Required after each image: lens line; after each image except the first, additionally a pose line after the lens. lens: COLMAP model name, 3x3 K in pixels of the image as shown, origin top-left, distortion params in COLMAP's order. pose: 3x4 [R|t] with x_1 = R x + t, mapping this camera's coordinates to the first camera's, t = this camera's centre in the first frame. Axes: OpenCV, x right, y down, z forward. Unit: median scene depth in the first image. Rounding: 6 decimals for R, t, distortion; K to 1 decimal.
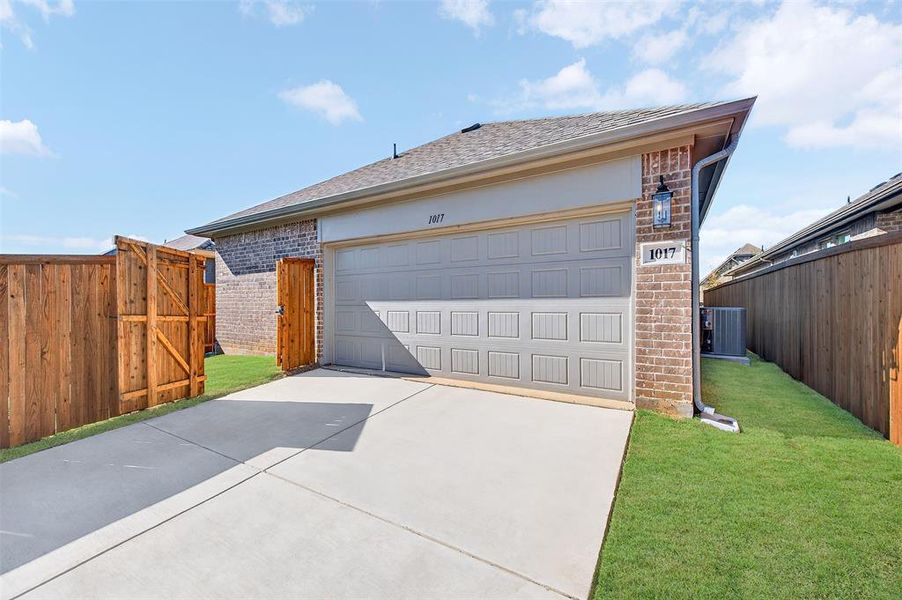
lens RADIAL K [[356.1, 0, 452.9], [0, 356.1, 305.2], [0, 0, 1]] dist [0.010022, -0.003720]
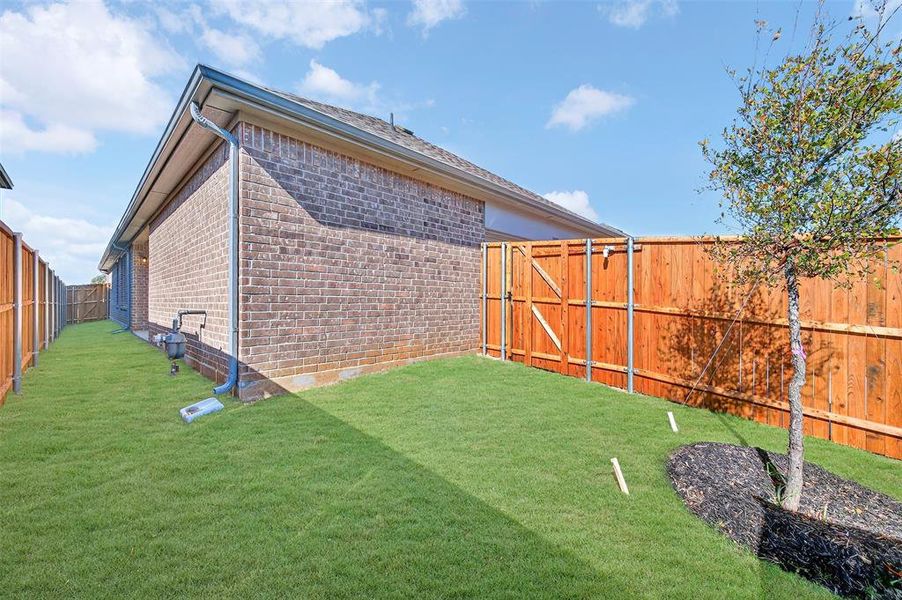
lens RADIAL K [[356.1, 0, 453.0], [0, 356.1, 298.3], [0, 0, 1]] dist [0.010022, -0.003720]
pose [[0.188736, 0.002432, 0.982025, -1.220448], [-0.006918, 0.999975, -0.001147, 0.016980], [-0.982003, -0.006577, 0.188748, 0.818408]]
